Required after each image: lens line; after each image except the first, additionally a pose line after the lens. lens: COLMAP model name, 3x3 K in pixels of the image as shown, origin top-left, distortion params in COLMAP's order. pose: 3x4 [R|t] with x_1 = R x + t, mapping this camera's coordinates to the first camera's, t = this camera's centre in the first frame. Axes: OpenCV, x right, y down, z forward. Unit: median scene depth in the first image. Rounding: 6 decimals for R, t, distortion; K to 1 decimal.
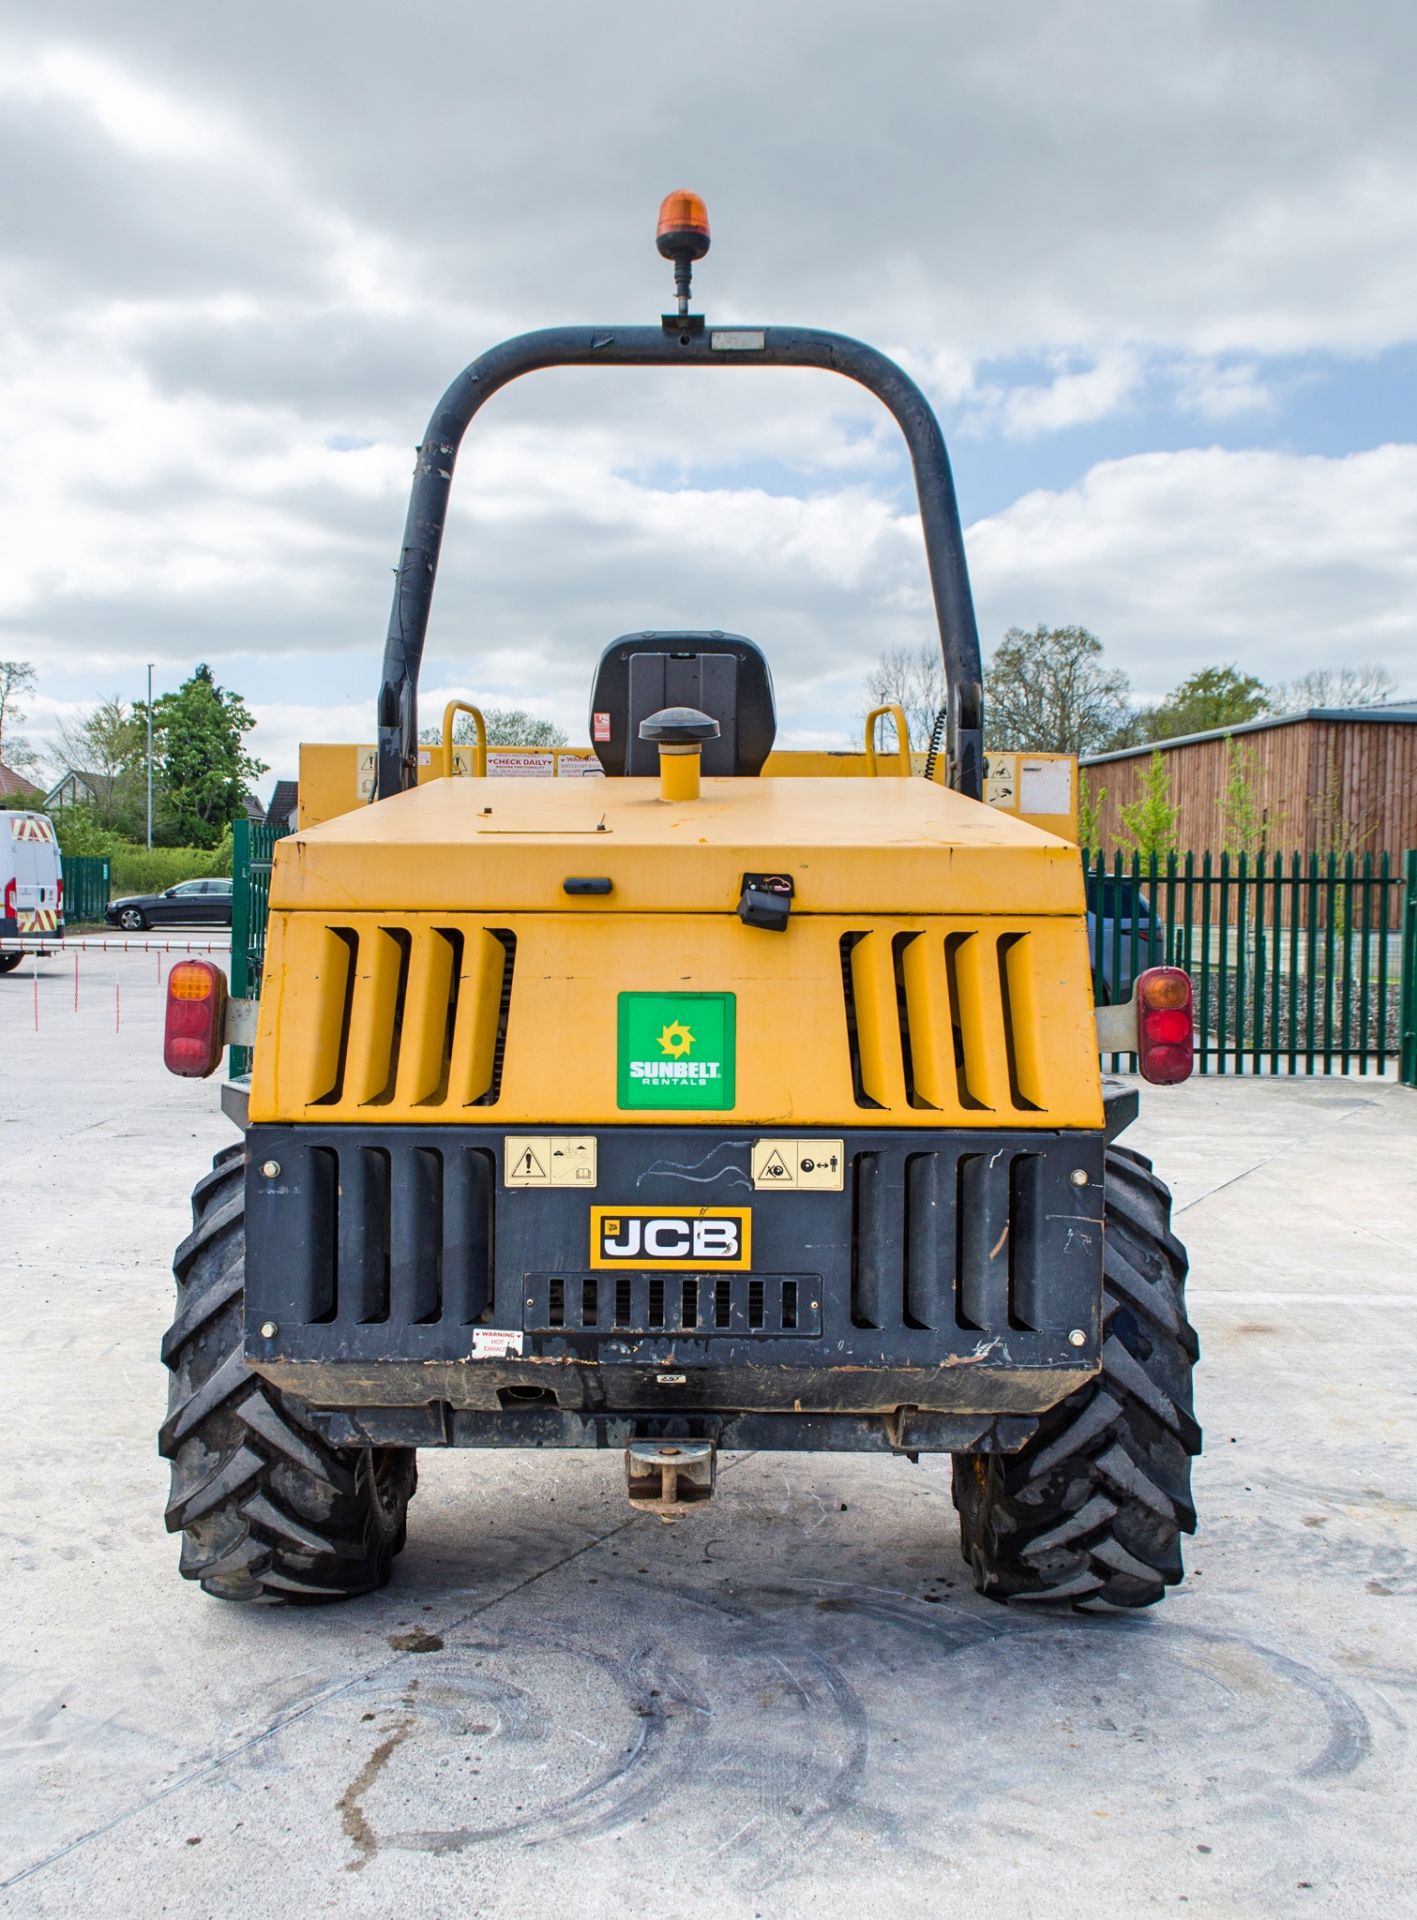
lens RADIAL K [[1901.6, 0, 708.5], [0, 1901.6, 960.0], [0, 0, 1]] dist [0.041454, -0.026126]
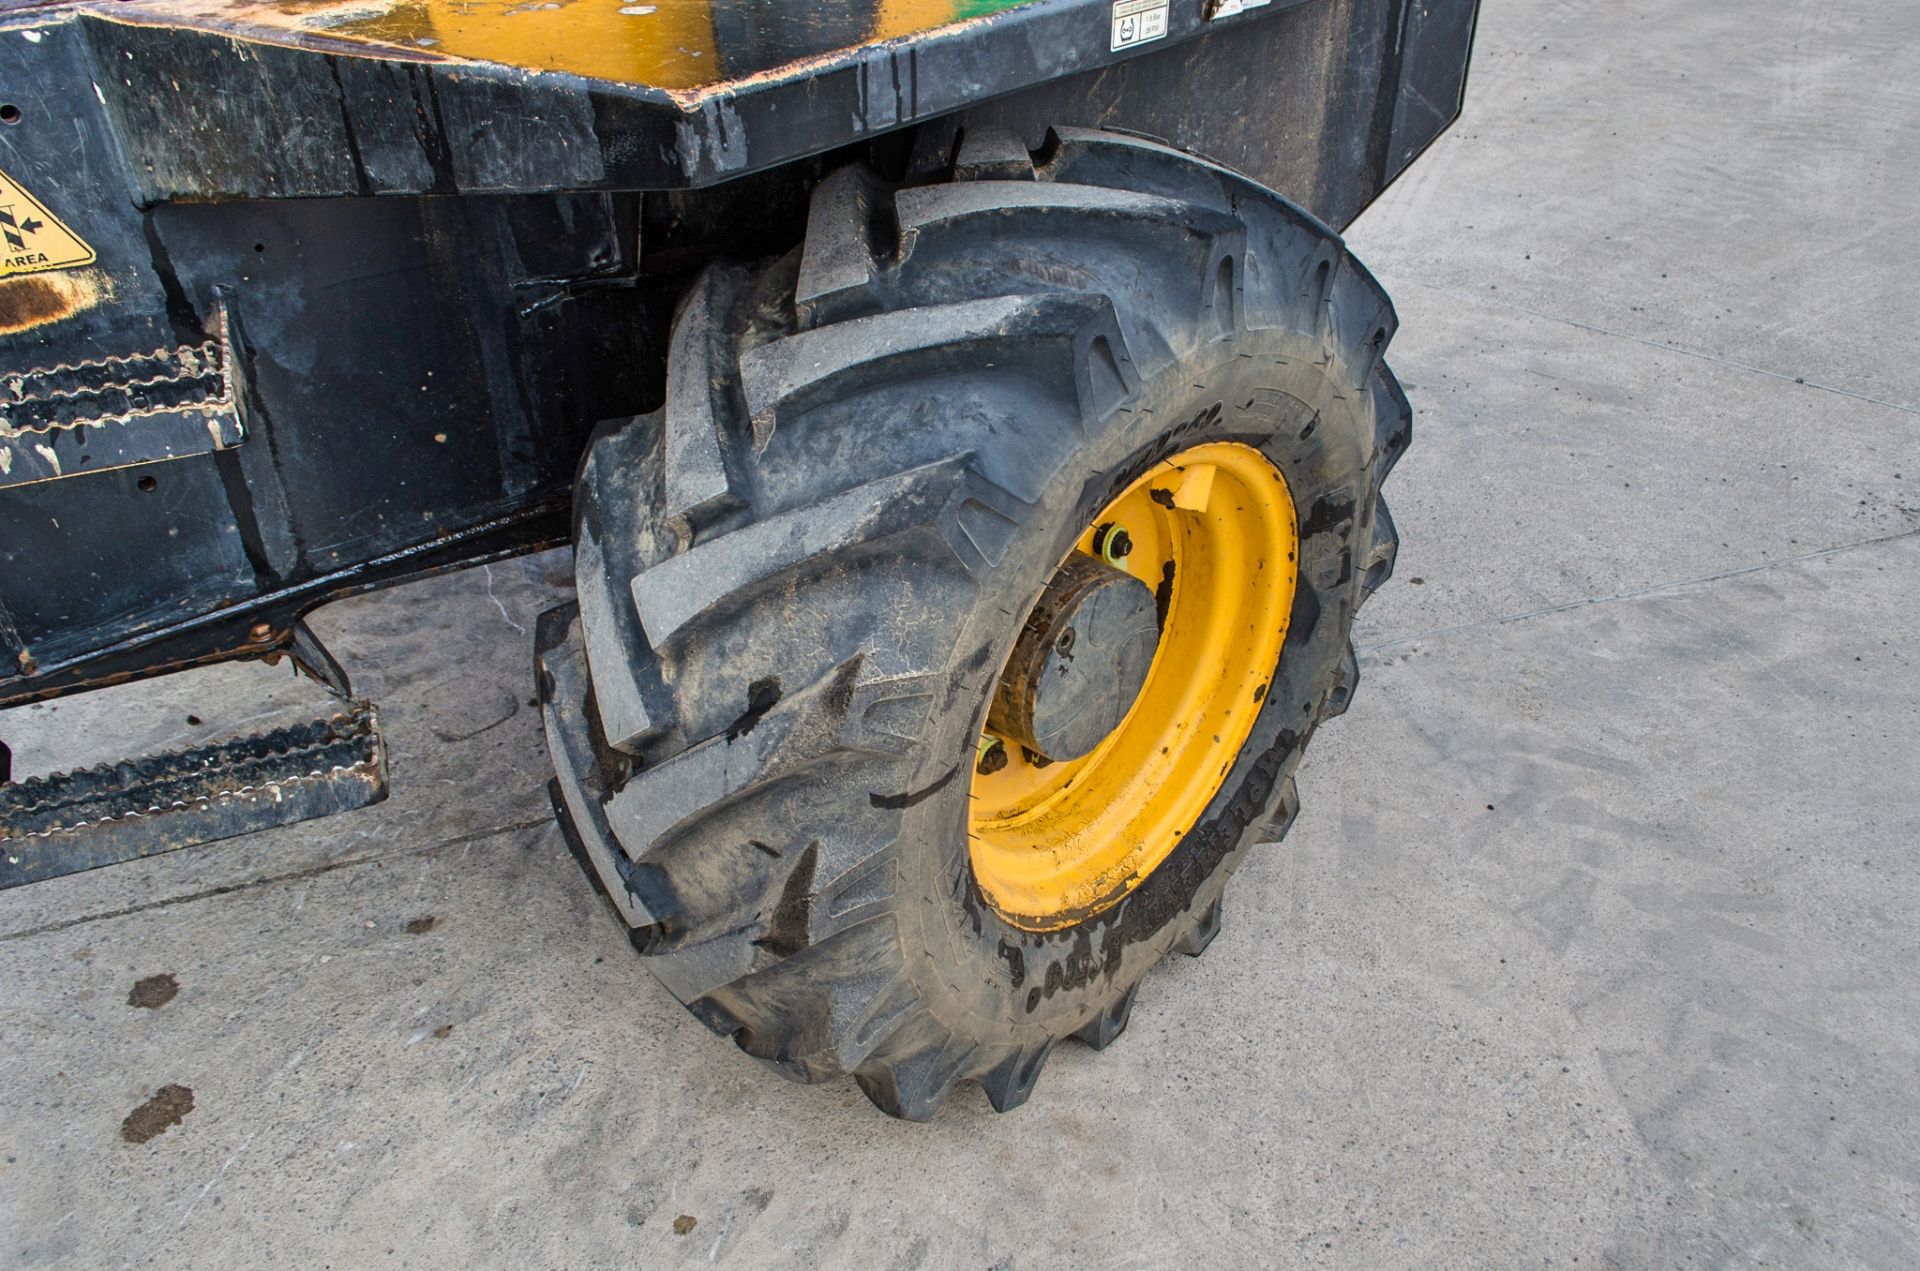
lens RADIAL K [[1452.1, 0, 960.0], [0, 1452.1, 635.5], [0, 0, 1]] dist [0.024488, -0.013445]
pose [[-0.734028, -0.379035, 0.563503, -0.494719], [0.025568, 0.813744, 0.580662, -0.002965], [-0.678638, 0.440629, -0.587619, 1.493600]]
